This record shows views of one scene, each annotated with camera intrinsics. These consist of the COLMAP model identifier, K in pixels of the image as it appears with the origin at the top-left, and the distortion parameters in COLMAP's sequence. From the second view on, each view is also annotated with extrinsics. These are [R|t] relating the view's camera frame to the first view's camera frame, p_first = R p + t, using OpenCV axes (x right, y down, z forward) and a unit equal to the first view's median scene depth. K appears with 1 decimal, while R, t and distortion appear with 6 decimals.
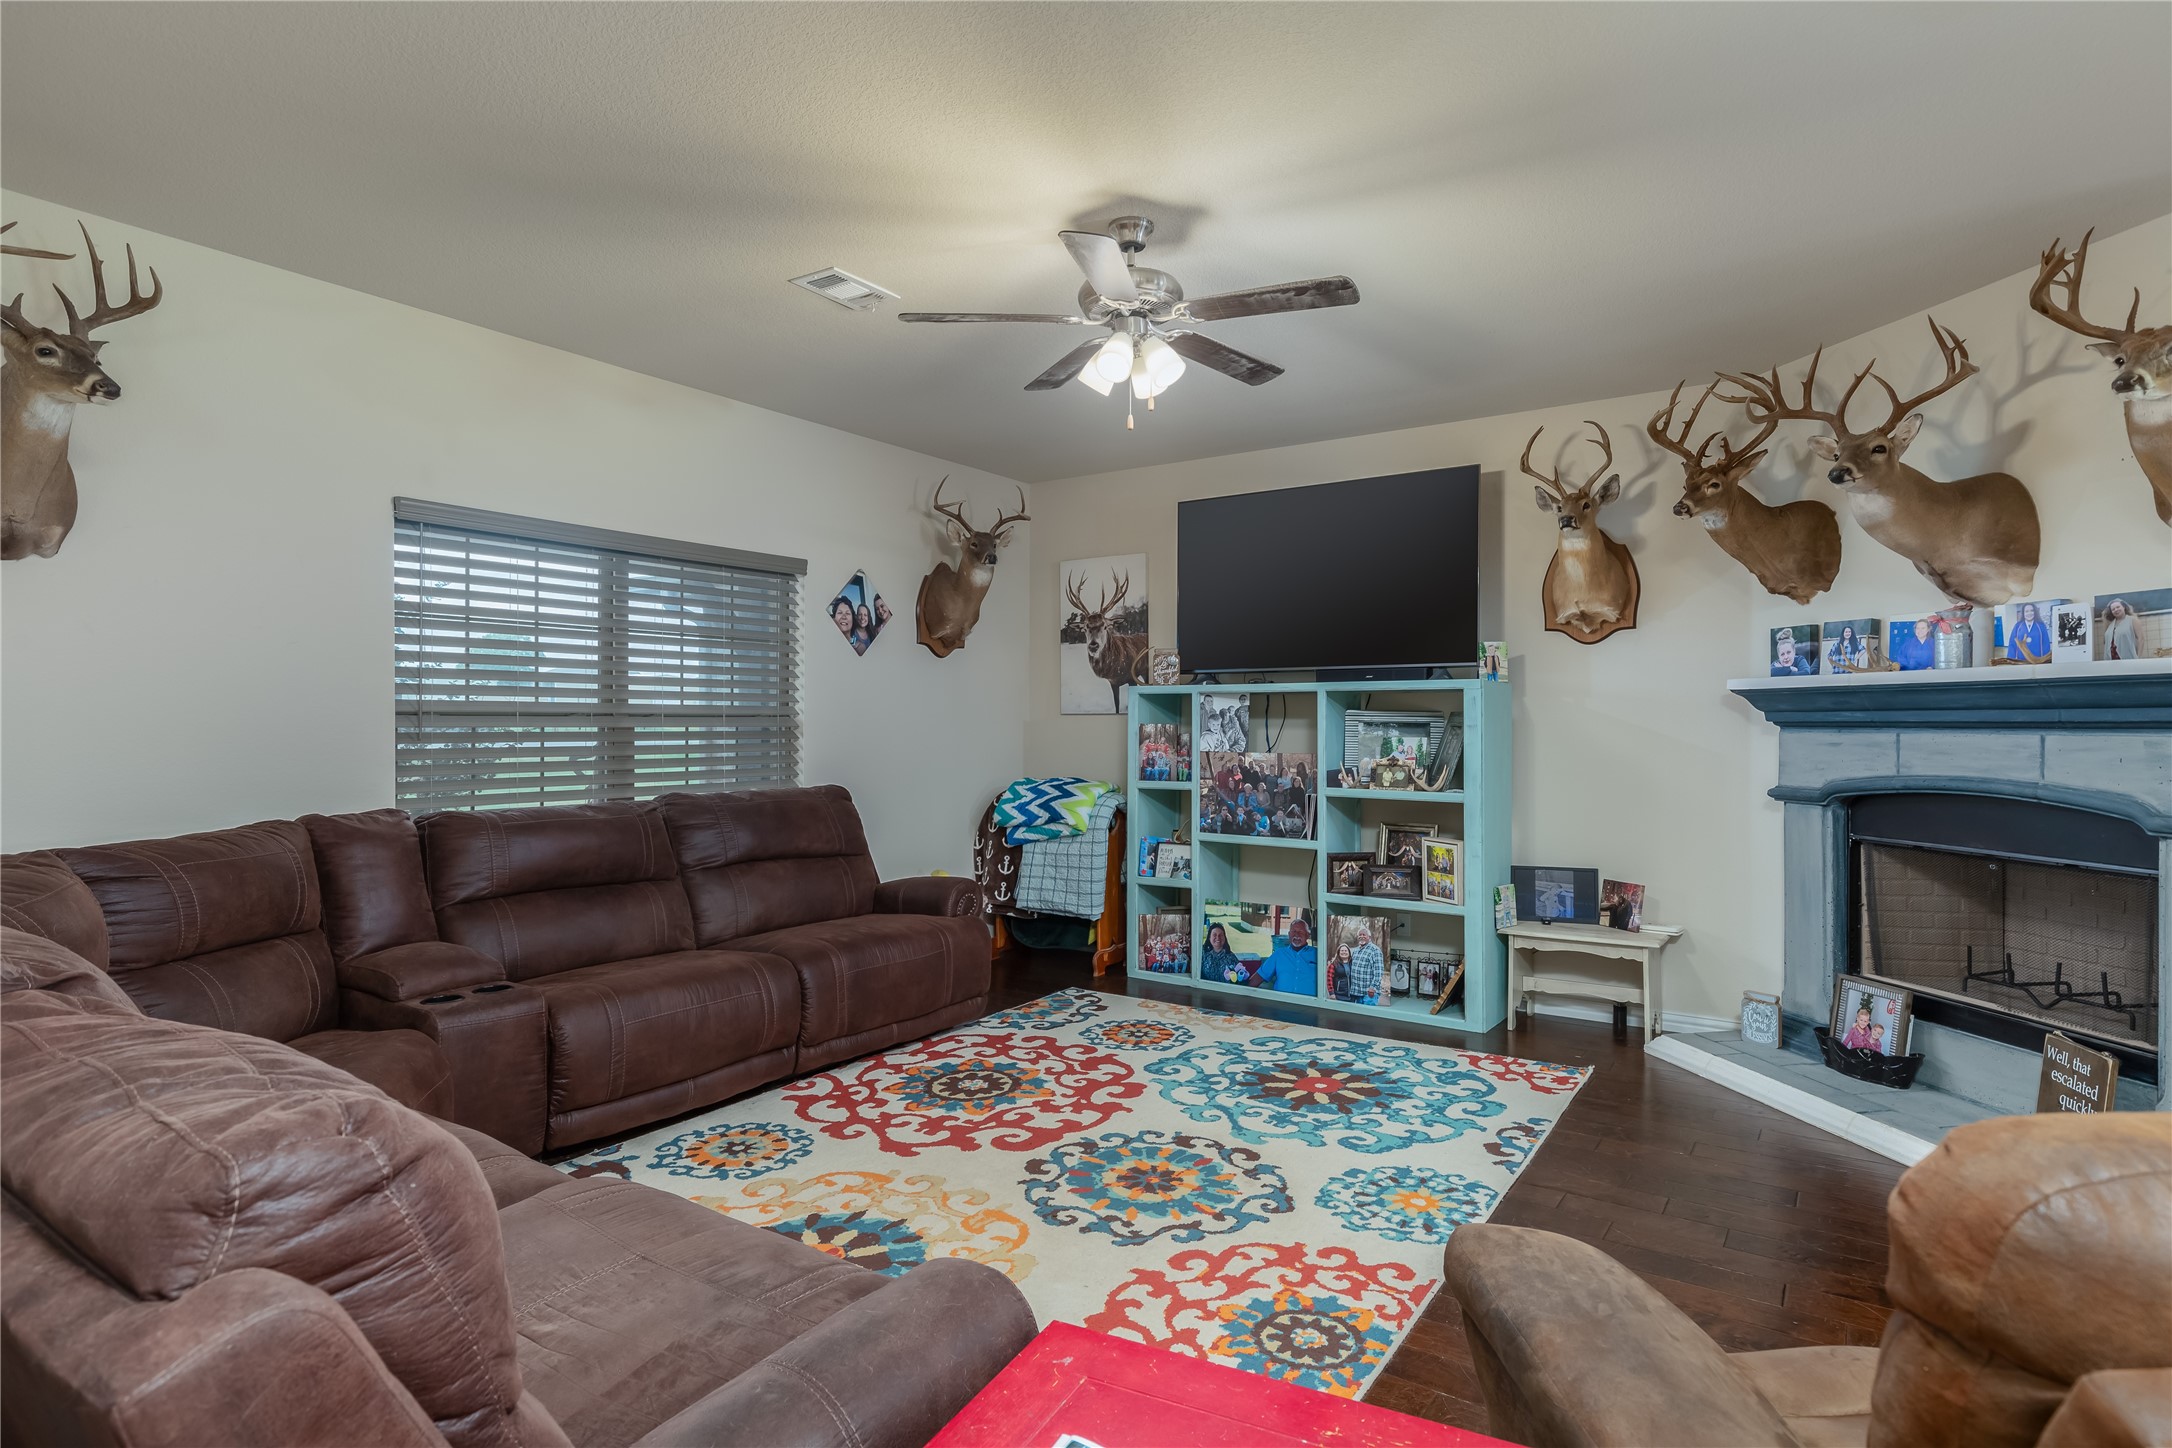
lens RADIAL K [[1133.5, 0, 1095.8], [0, 1133.5, 712.0], [0, 0, 1]] dist [0.004888, -0.001843]
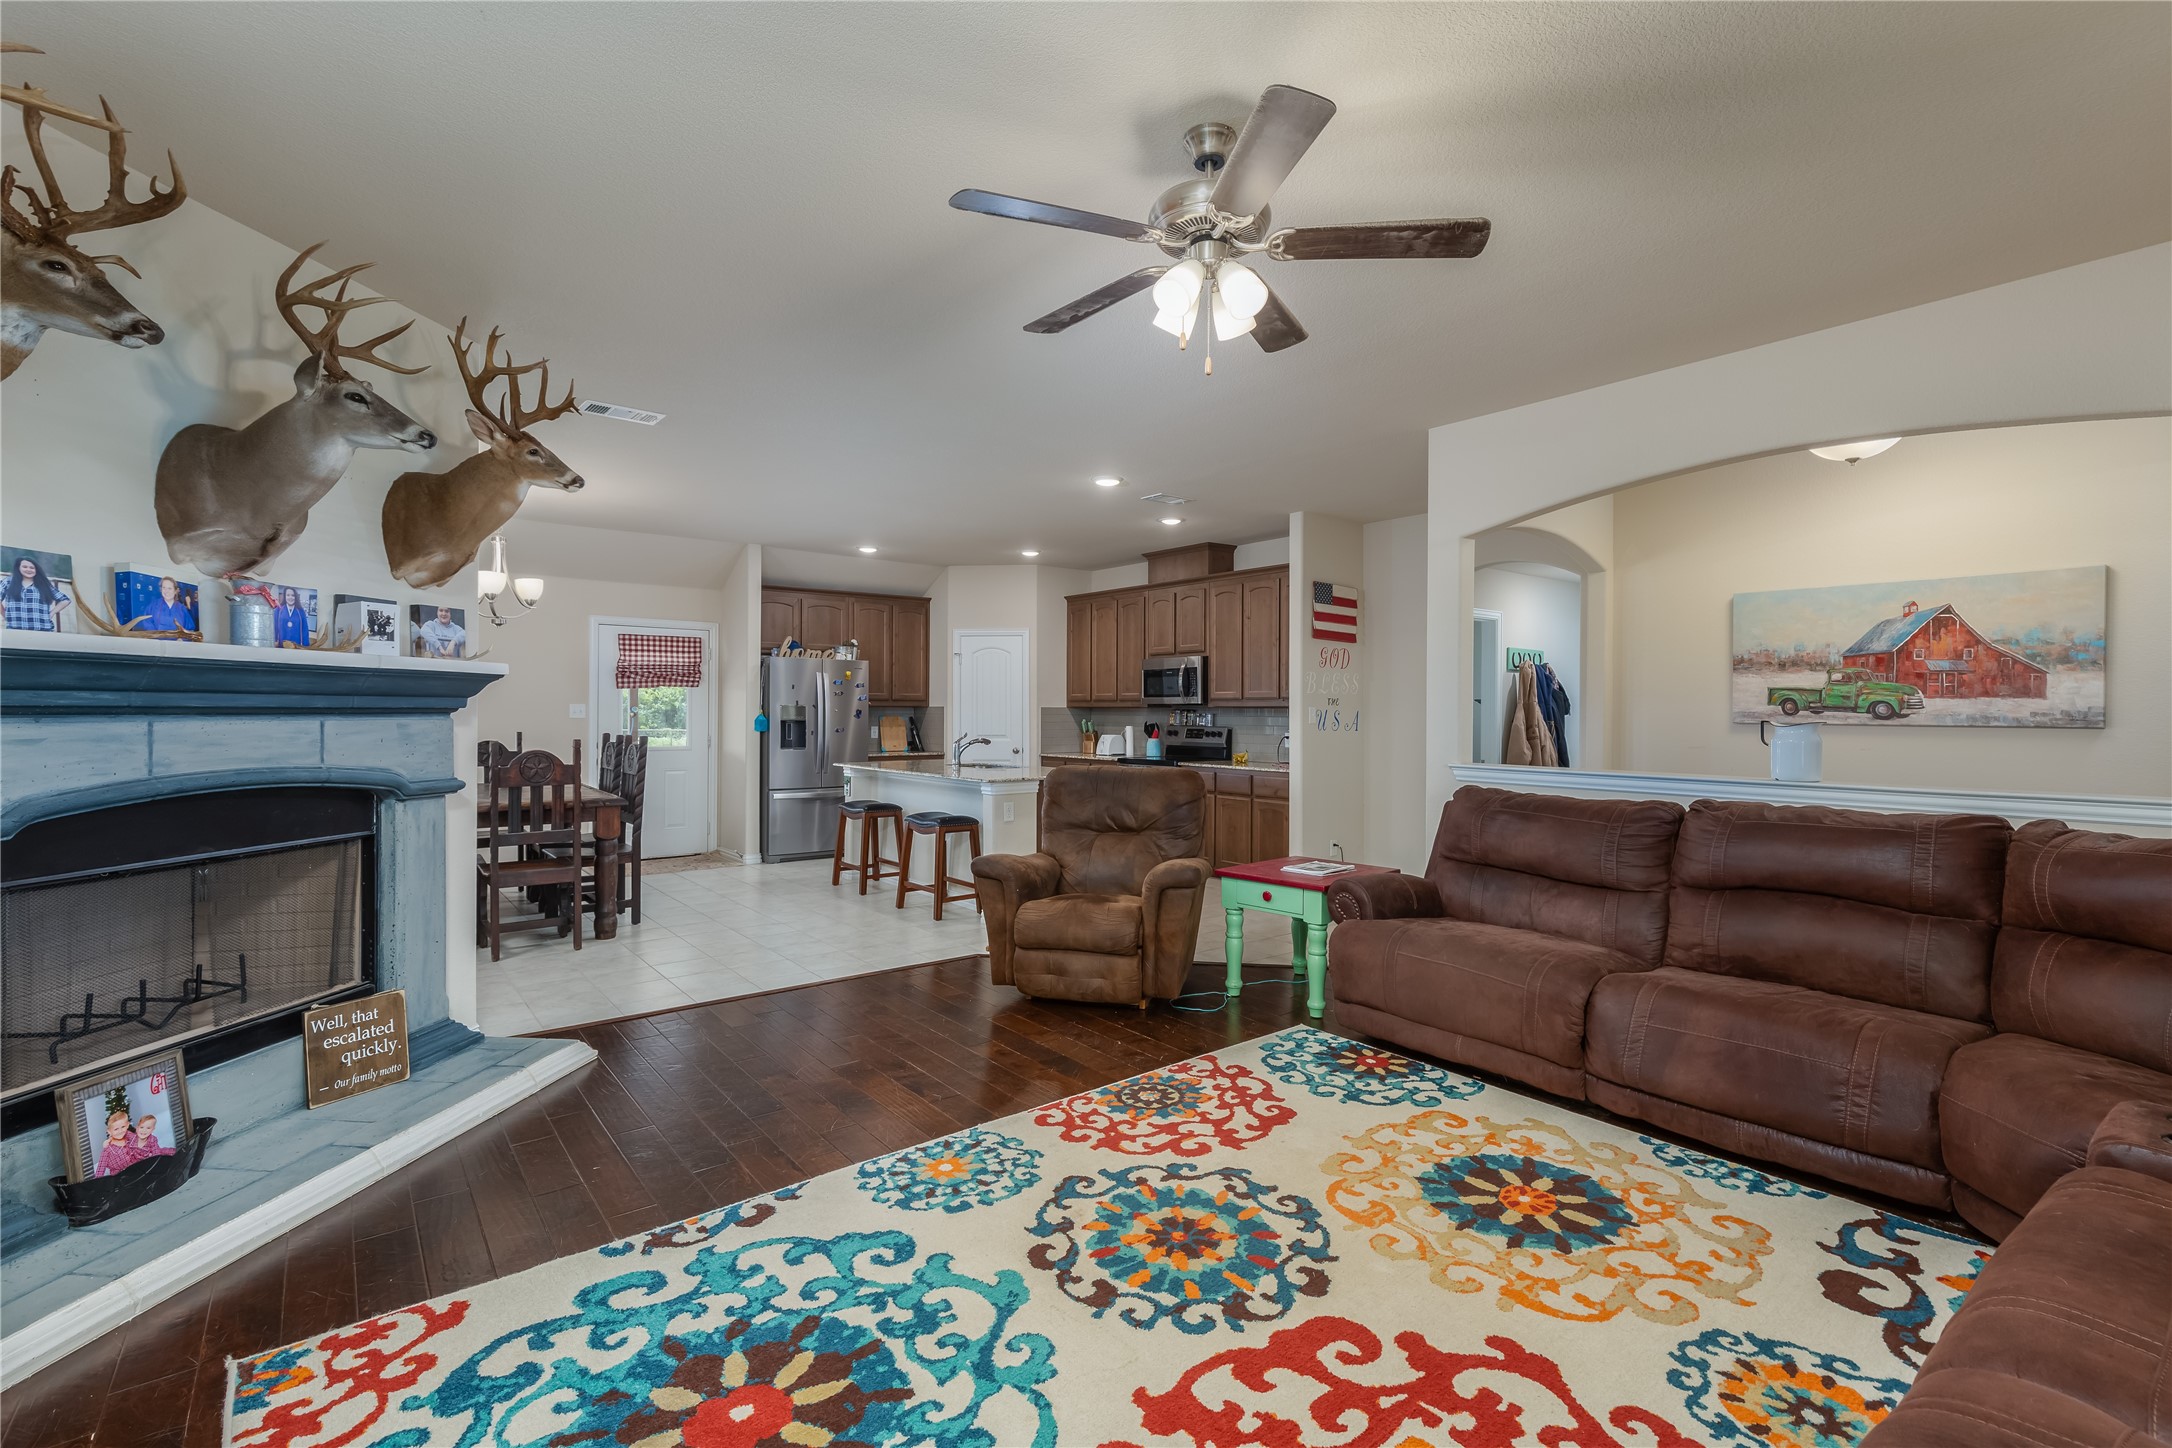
lens RADIAL K [[987.2, 0, 1098.7], [0, 987.2, 705.8], [0, 0, 1]] dist [0.009890, -0.001162]
pose [[-0.956113, -0.003263, 0.292980, -0.092015], [-0.007889, 0.999862, -0.014607, 0.012826], [-0.292892, -0.016277, -0.956007, 1.435980]]
